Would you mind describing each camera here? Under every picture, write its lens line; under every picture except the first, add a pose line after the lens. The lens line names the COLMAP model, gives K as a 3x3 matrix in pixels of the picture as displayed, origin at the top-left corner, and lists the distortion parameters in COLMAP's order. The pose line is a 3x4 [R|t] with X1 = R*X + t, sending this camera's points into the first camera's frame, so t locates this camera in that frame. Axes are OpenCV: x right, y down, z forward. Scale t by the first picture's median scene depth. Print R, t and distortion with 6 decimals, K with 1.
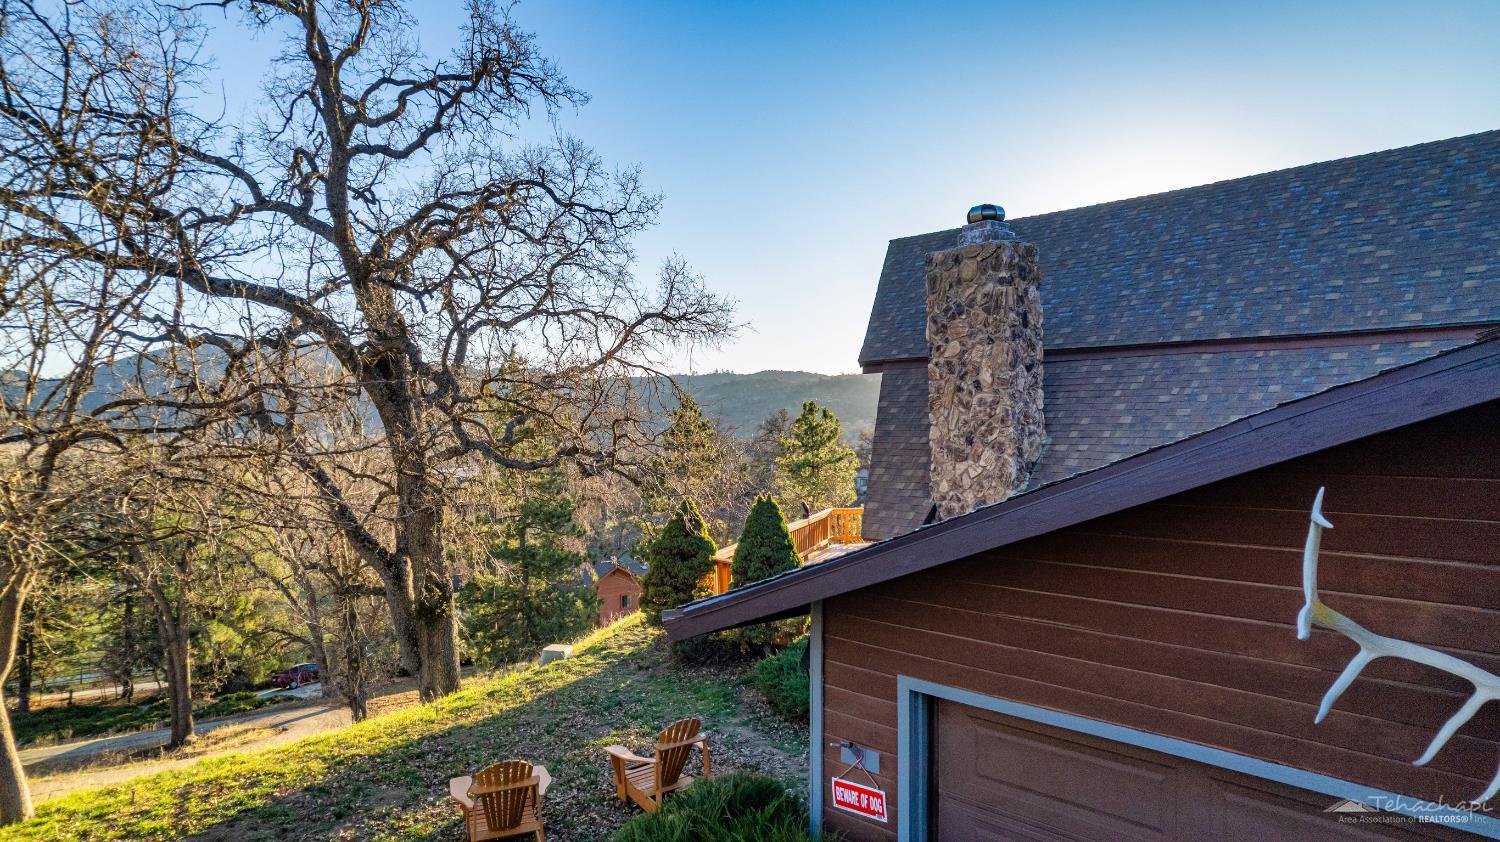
lens RADIAL K [[957.0, 0, 756.3], [0, 957.0, 436.0], [0, 0, 1]] dist [-0.068419, 0.068788]
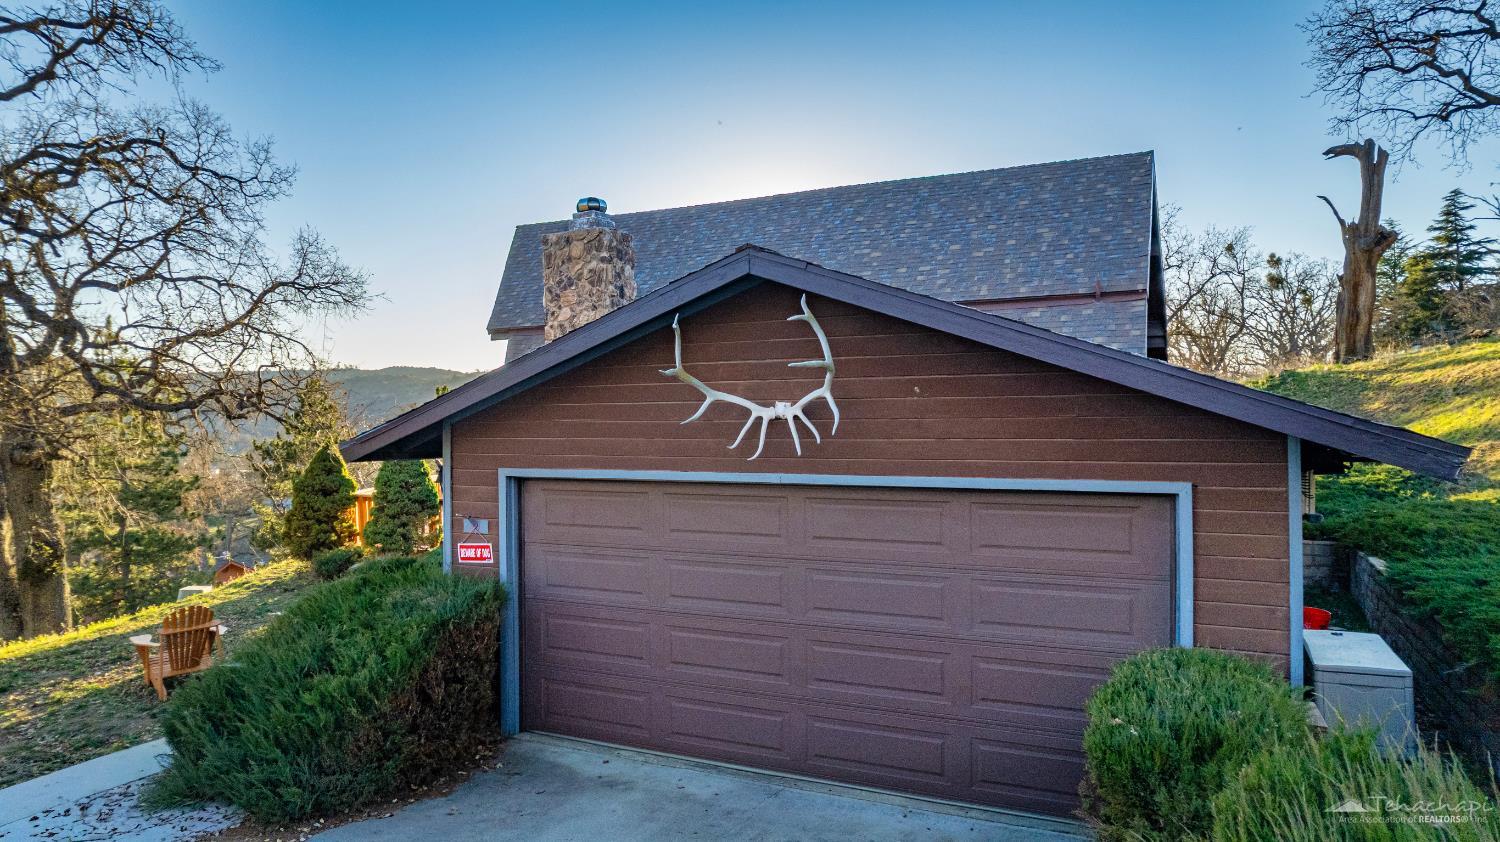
lens RADIAL K [[957.0, 0, 756.3], [0, 957.0, 436.0], [0, 0, 1]] dist [-0.068419, 0.068788]
pose [[0.930867, -0.005186, 0.365322, -0.009468], [0.004918, 0.999987, 0.001665, 0.050800], [-0.365326, 0.000247, 0.930880, -0.178658]]
